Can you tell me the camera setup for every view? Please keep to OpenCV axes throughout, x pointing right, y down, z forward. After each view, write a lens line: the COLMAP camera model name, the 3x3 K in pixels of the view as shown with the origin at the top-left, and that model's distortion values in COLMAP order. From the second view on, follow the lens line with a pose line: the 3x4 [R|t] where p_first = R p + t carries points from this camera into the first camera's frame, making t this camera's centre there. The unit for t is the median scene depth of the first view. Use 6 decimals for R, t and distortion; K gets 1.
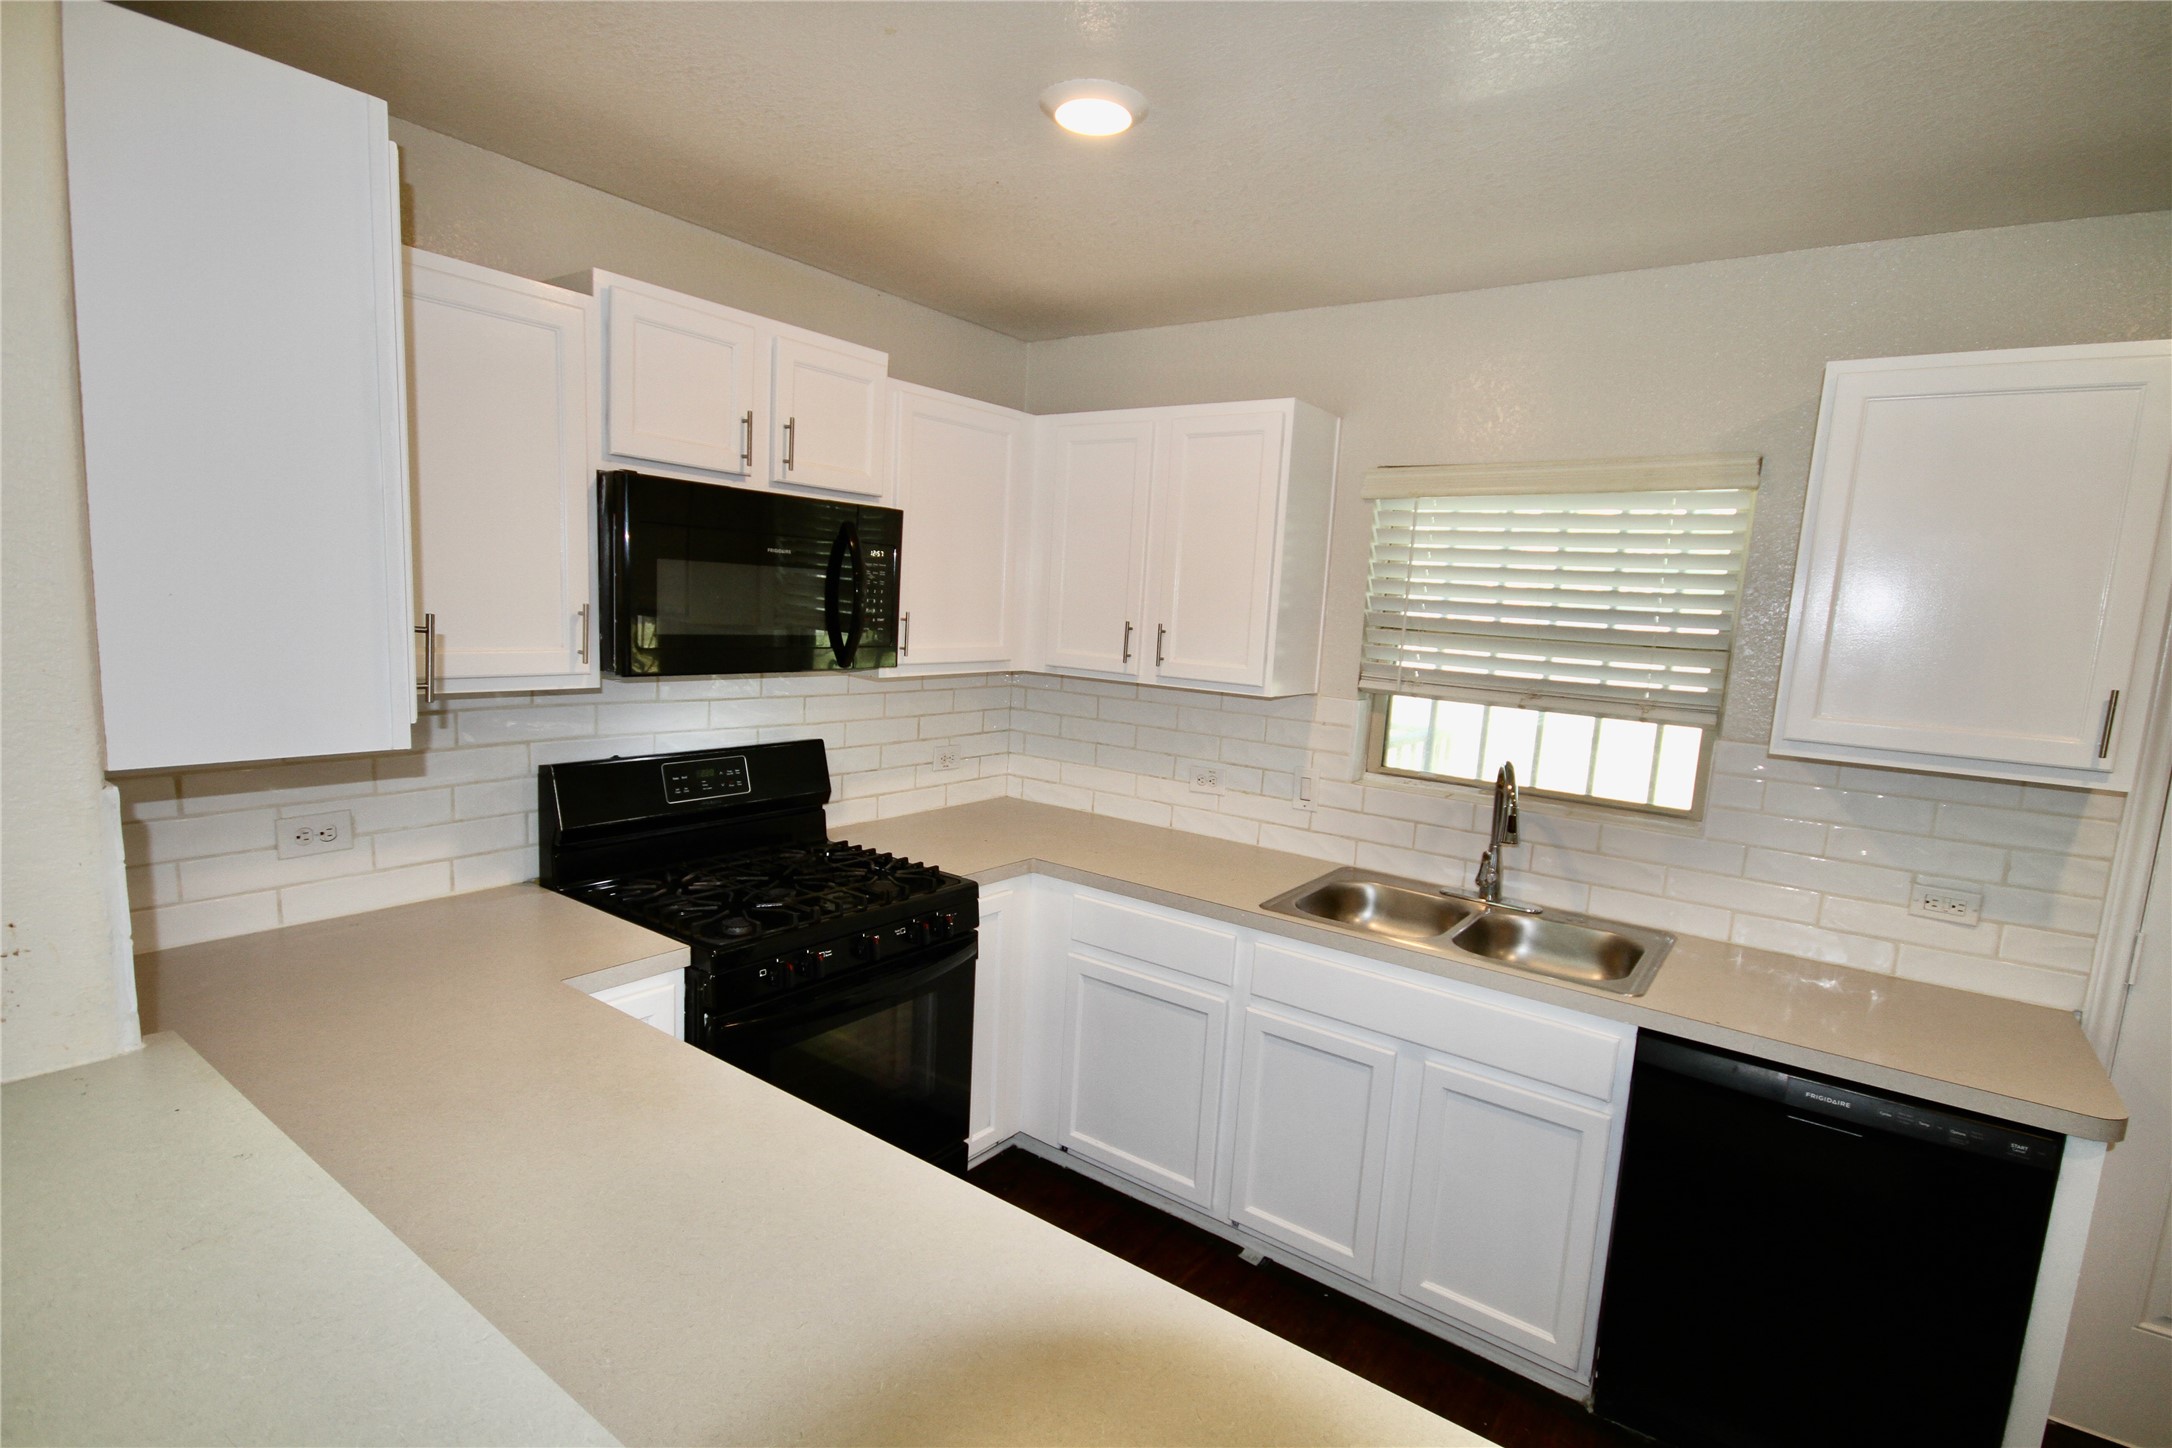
lens RADIAL K [[1048.6, 0, 1084.5], [0, 1048.6, 748.5], [0, 0, 1]] dist [0.001915, 0.000662]
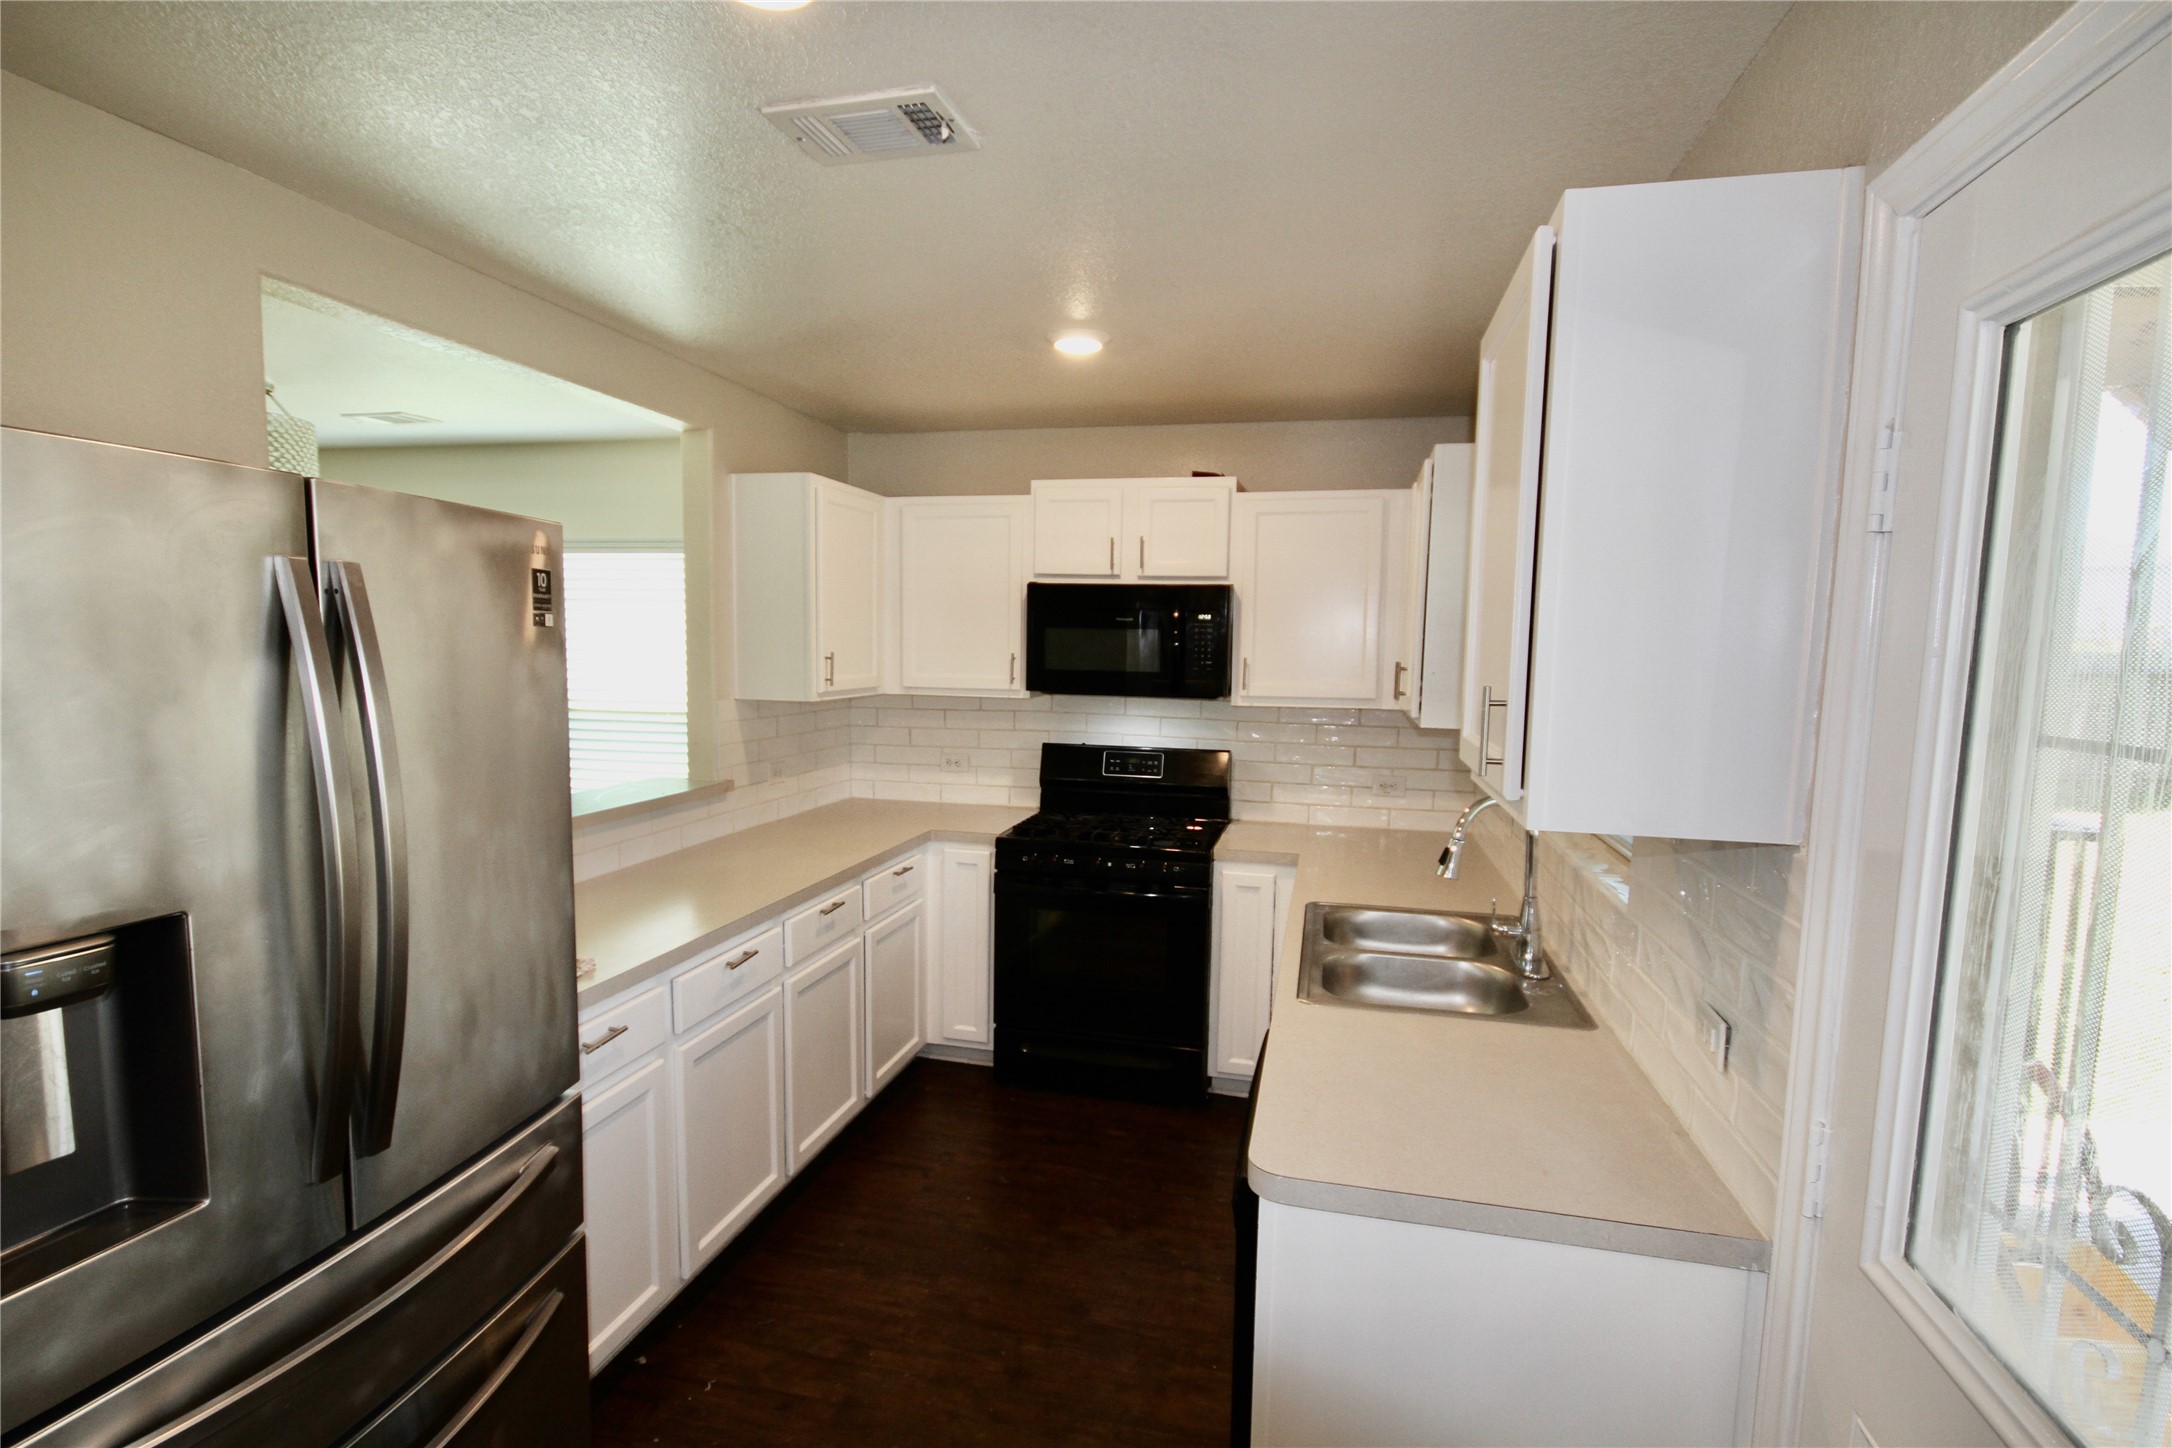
lens RADIAL K [[1004.4, 0, 1085.4], [0, 1004.4, 746.9], [0, 0, 1]] dist [-0.003577, 0.001691]
pose [[0.410799, 0.051632, -0.910263, 1.070264], [-0.127363, 0.991855, -0.001219, 0.014683], [0.902786, 0.116434, 0.414029, 0.320294]]
